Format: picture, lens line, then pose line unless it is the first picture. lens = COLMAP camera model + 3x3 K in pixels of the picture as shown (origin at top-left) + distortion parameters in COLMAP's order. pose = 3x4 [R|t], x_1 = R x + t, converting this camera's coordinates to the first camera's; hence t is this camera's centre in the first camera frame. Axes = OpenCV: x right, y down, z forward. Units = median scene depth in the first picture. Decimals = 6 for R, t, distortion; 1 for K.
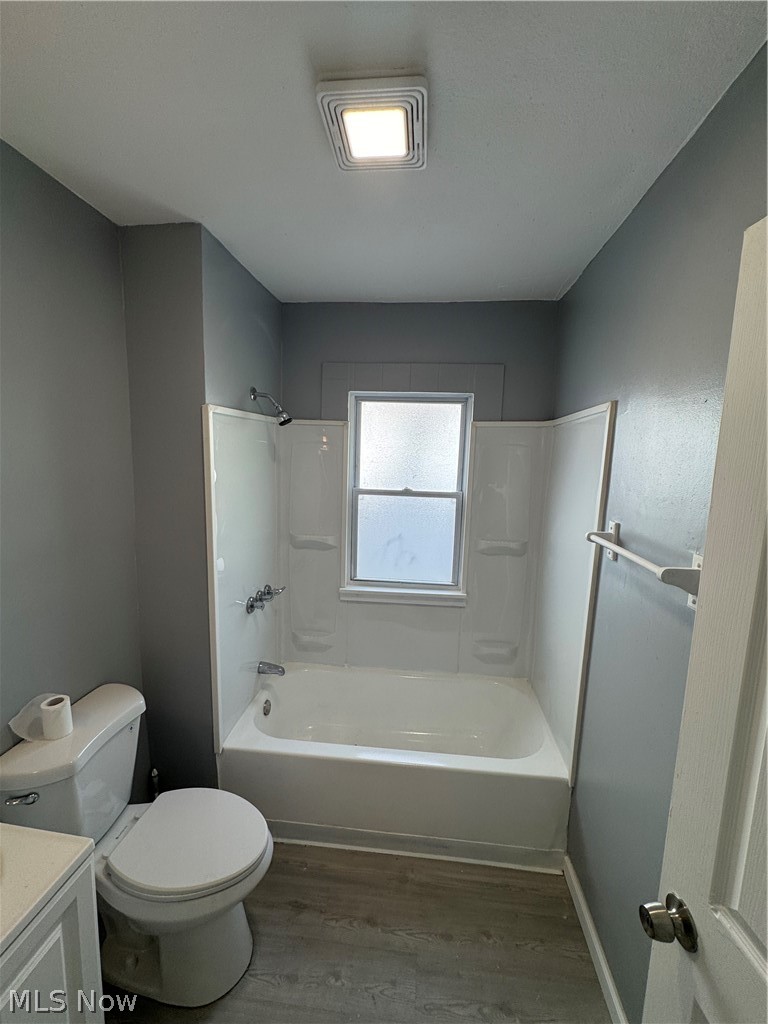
lens RADIAL K [[410.4, 0, 384.9], [0, 410.4, 511.7], [0, 0, 1]] dist [-0.005346, 0.000523]
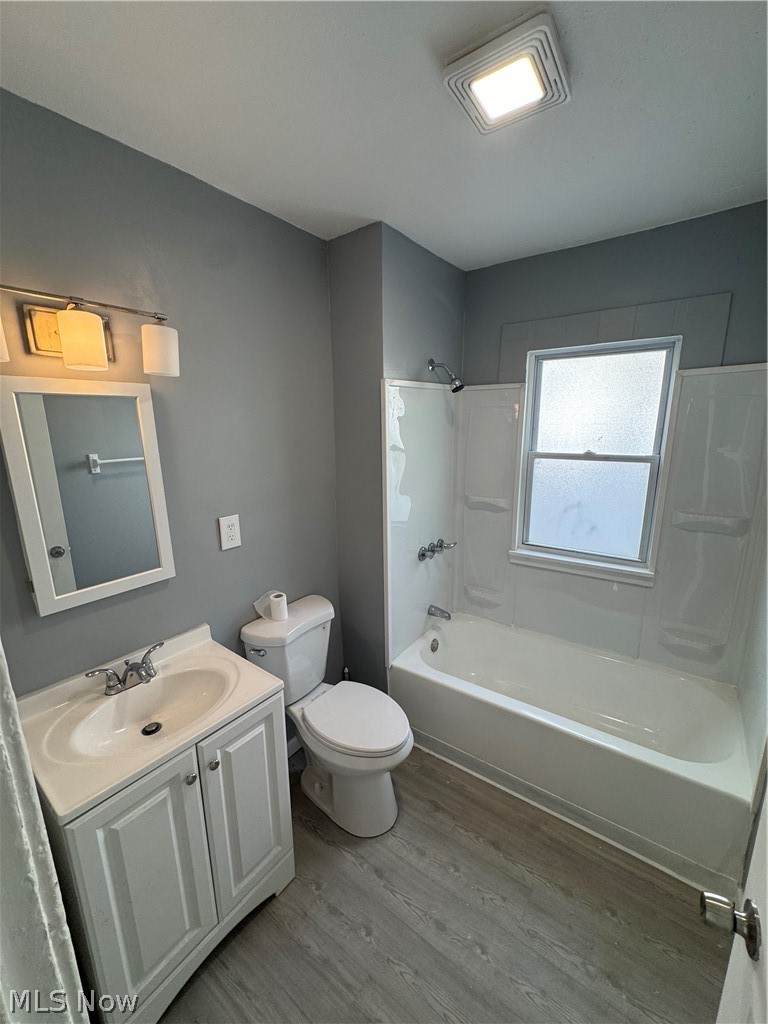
lens RADIAL K [[410.4, 0, 384.9], [0, 410.4, 511.7], [0, 0, 1]] dist [-0.005346, 0.000523]
pose [[0.865815, 0.068082, -0.495710, 0.139492], [-0.030711, 0.996063, 0.083161, 0.017422], [0.499420, -0.056779, 0.864497, -0.037816]]
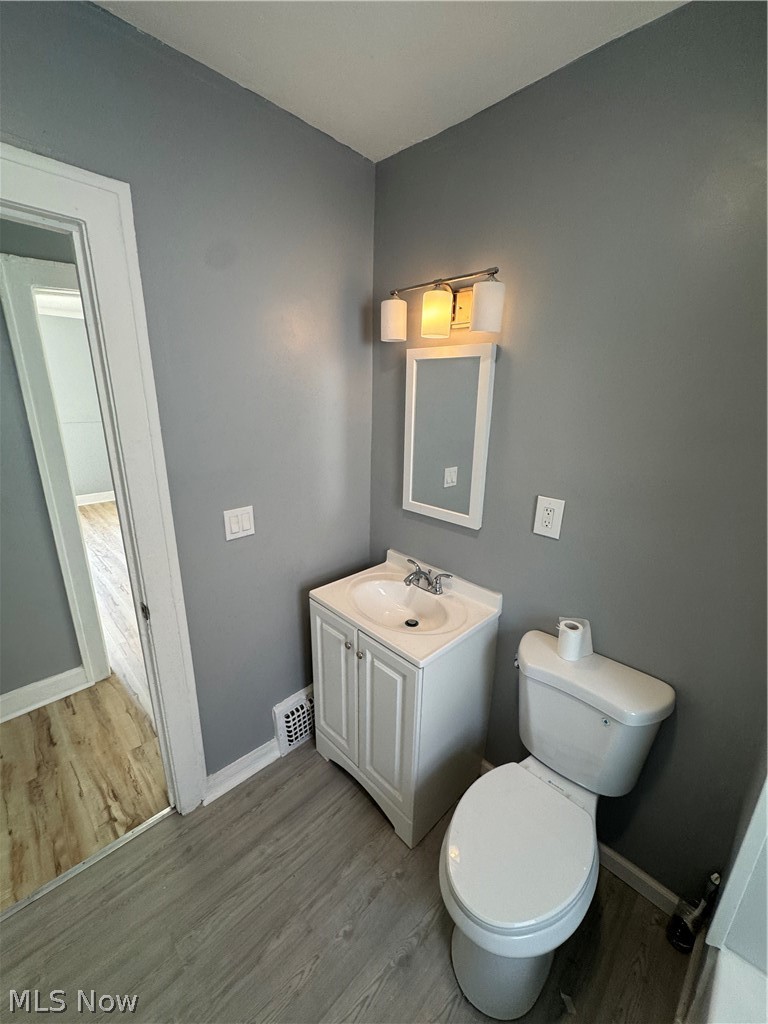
lens RADIAL K [[410.4, 0, 384.9], [0, 410.4, 511.7], [0, 0, 1]] dist [-0.005346, 0.000523]
pose [[-0.625966, 0.184868, -0.757621, 0.149689], [-0.139747, 0.929180, 0.342192, -0.065373], [0.767227, 0.320077, -0.555800, 0.666226]]
